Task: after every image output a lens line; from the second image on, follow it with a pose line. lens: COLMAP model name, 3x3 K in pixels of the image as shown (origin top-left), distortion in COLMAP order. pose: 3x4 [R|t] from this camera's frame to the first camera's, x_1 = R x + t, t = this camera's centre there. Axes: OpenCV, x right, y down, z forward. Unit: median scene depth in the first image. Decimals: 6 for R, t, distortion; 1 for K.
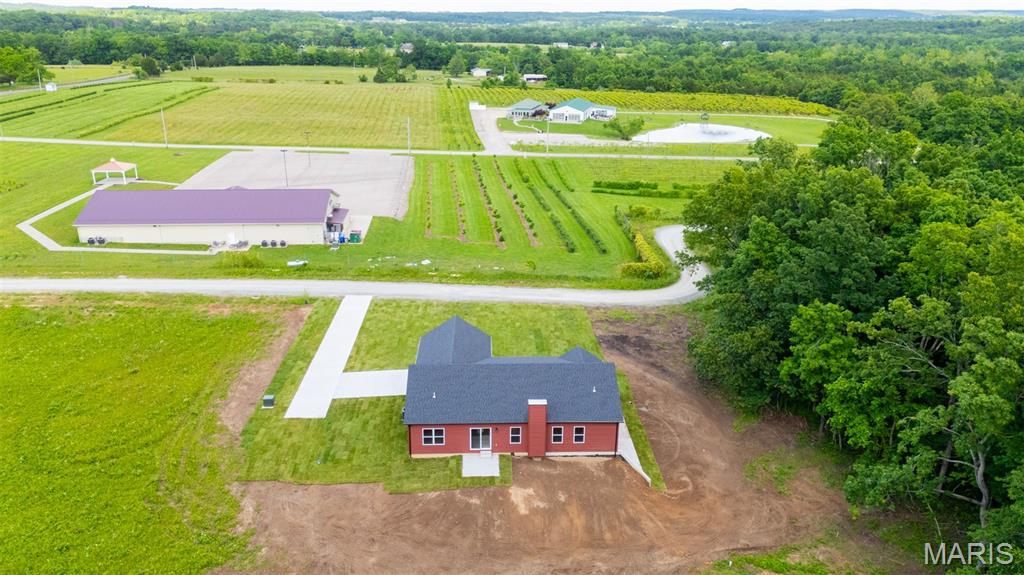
lens RADIAL K [[749.8, 0, 513.5], [0, 749.8, 279.6], [0, 0, 1]] dist [0.043399, -0.028882]
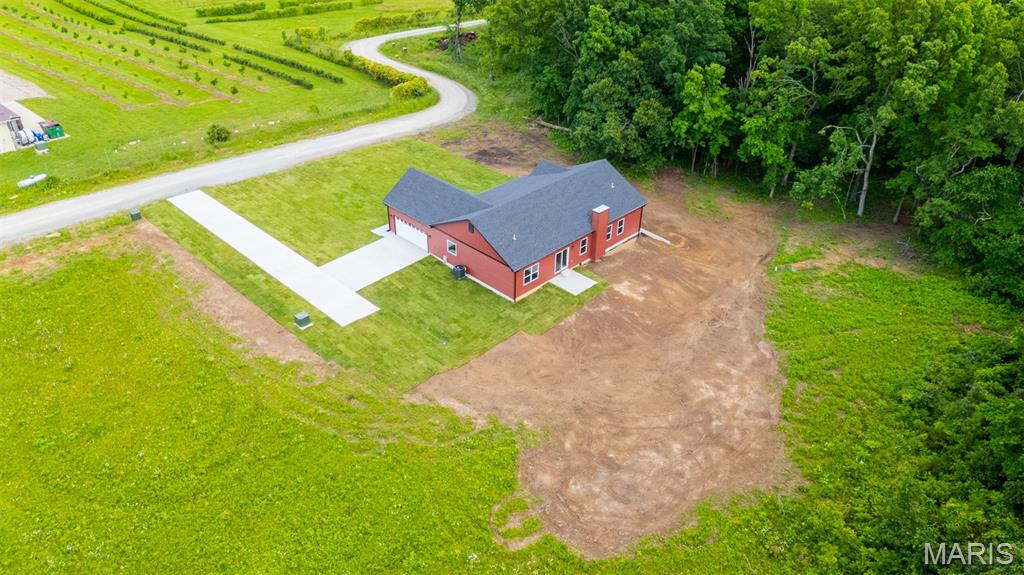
lens RADIAL K [[749.8, 0, 513.6], [0, 749.8, 290.6], [0, 0, 1]] dist [0.043399, -0.028882]
pose [[0.731627, -0.369161, 0.573098, -0.527940], [0.216885, 0.923052, 0.317705, -0.071872], [-0.646284, -0.108146, 0.755395, 0.184318]]
